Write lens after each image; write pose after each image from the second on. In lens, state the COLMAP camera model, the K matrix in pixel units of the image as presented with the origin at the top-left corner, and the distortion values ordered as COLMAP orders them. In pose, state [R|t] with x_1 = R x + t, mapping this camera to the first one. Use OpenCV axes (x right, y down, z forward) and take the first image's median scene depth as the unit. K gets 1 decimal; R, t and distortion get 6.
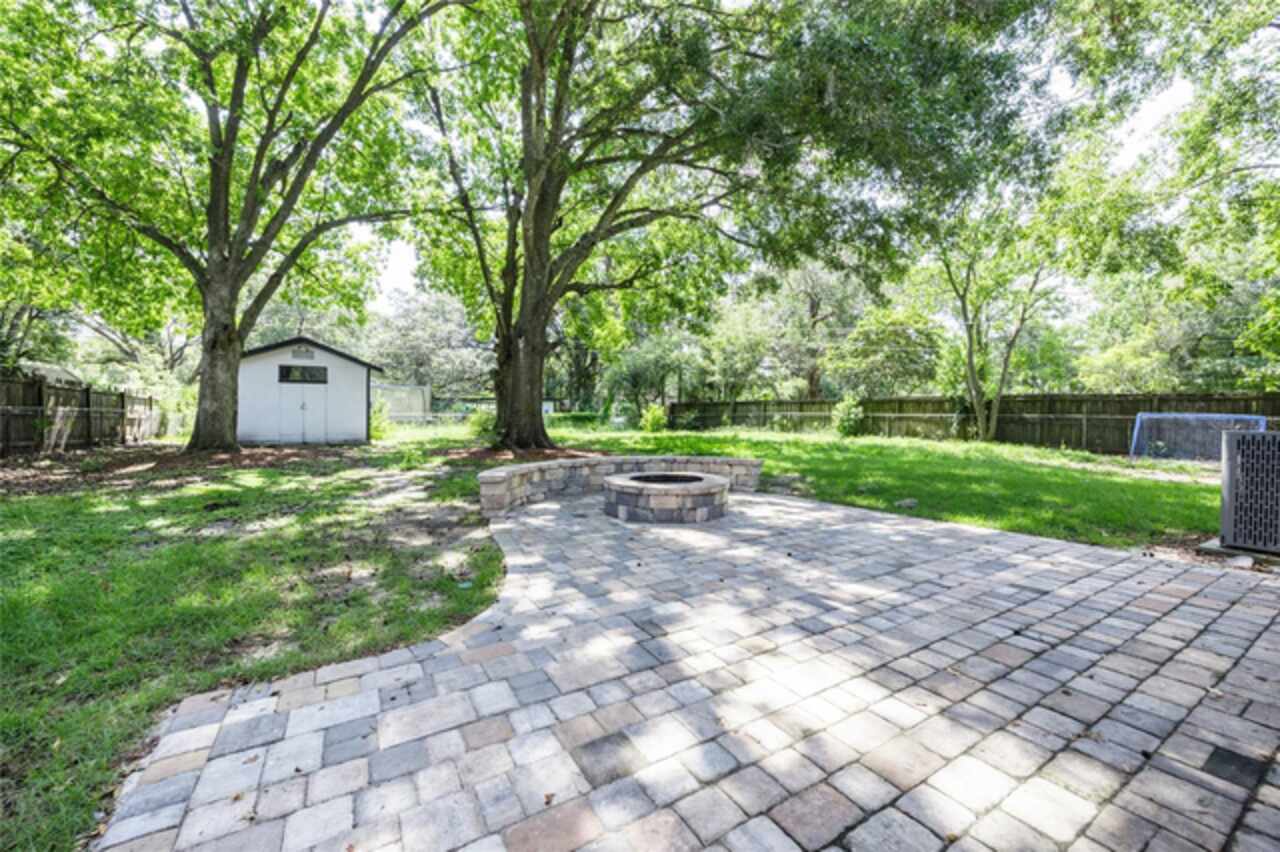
lens RADIAL K [[498.8, 0, 638.2], [0, 498.8, 409.9], [0, 0, 1]] dist [-0.001865, -0.000046]
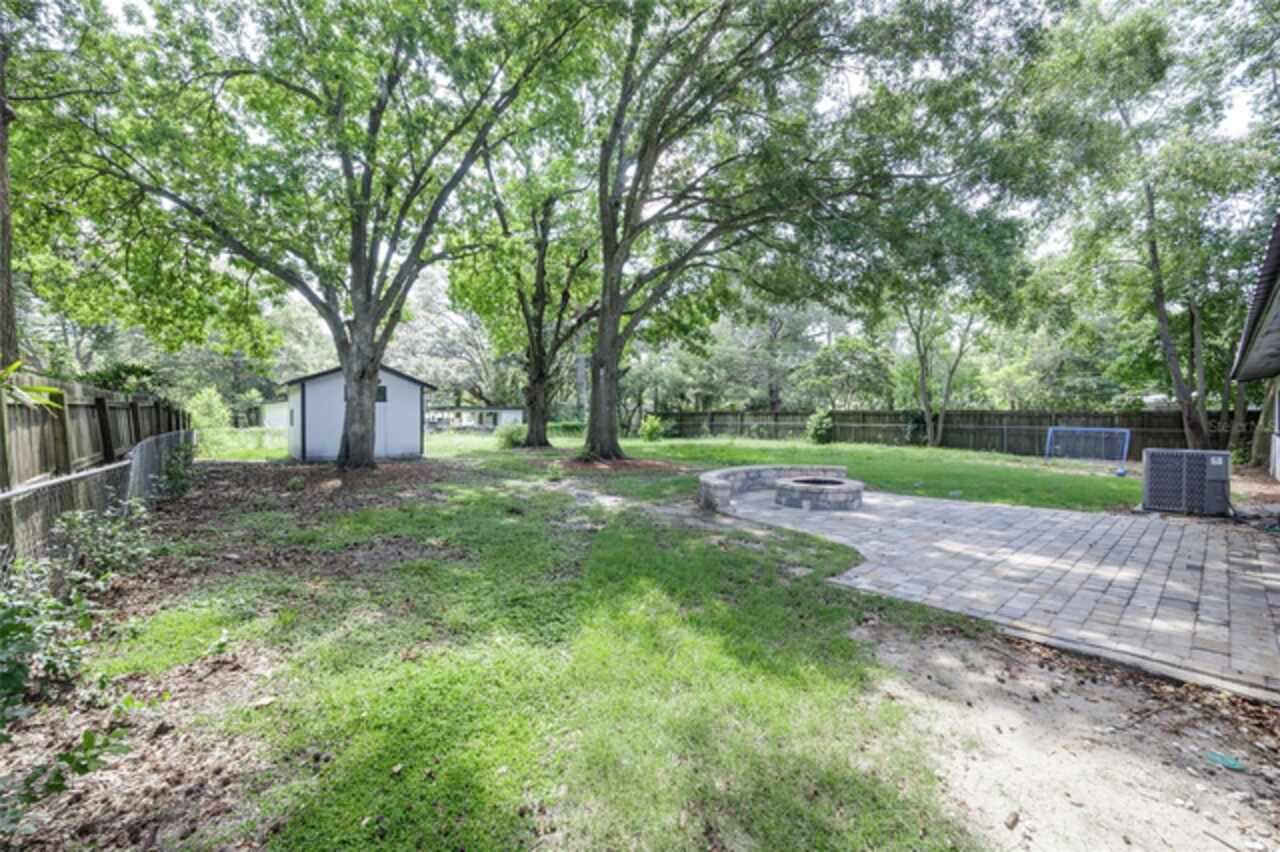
lens RADIAL K [[498.8, 0, 638.2], [0, 498.8, 409.9], [0, 0, 1]] dist [-0.001865, -0.000046]
pose [[0.987270, -0.002298, 0.159039, -0.228583], [0.003392, 0.999972, -0.006613, -0.021893], [-0.159020, 0.007069, 0.987250, -0.127159]]
